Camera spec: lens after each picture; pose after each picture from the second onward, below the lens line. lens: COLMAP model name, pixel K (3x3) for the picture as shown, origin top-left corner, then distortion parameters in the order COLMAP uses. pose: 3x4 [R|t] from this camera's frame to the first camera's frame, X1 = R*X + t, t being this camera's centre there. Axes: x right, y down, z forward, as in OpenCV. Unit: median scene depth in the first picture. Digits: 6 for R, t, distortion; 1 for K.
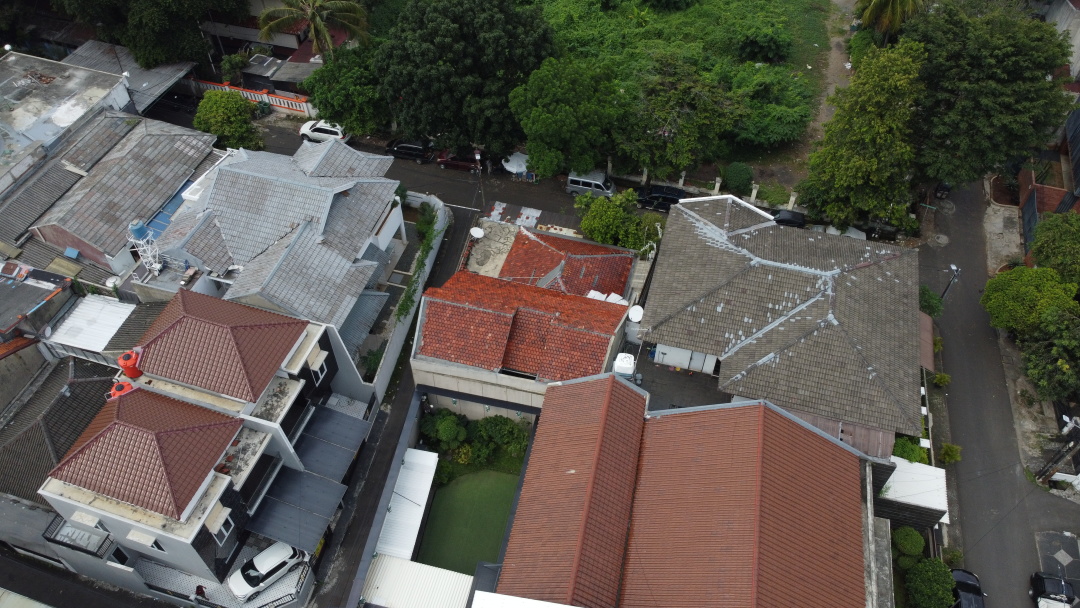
lens RADIAL K [[816.1, 0, 538.1], [0, 816.1, 304.8], [0, 0, 1]] dist [0.001252, -0.000552]
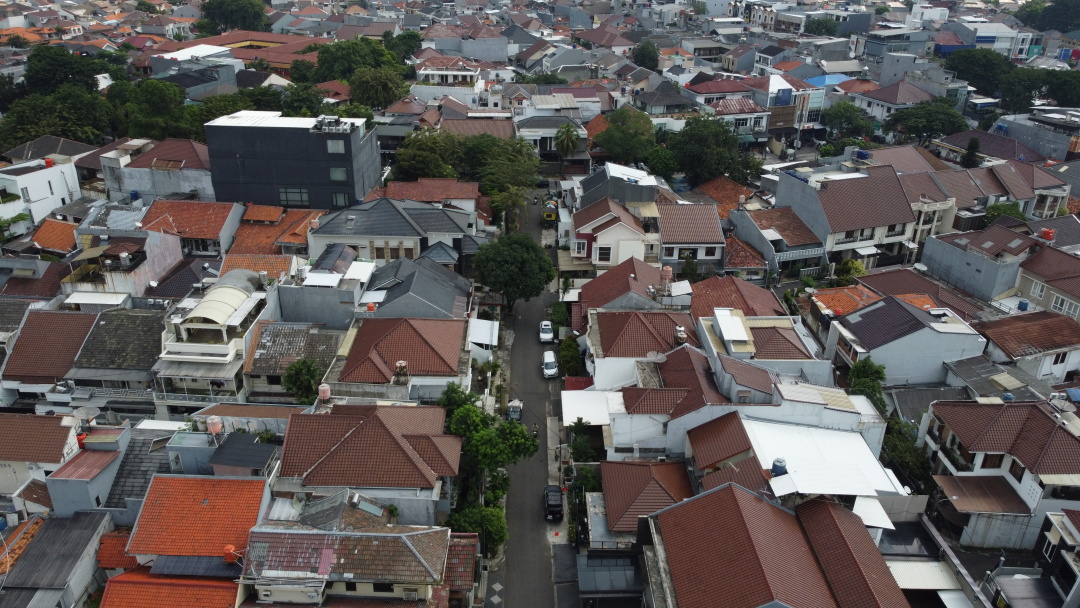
lens RADIAL K [[816.1, 0, 538.1], [0, 816.1, 304.8], [0, 0, 1]] dist [0.001252, -0.000552]
pose [[-0.970549, 0.078590, -0.227725, 0.721209], [-0.199948, 0.264476, 0.943437, -0.917869], [0.134373, 0.961185, -0.240973, 0.650296]]
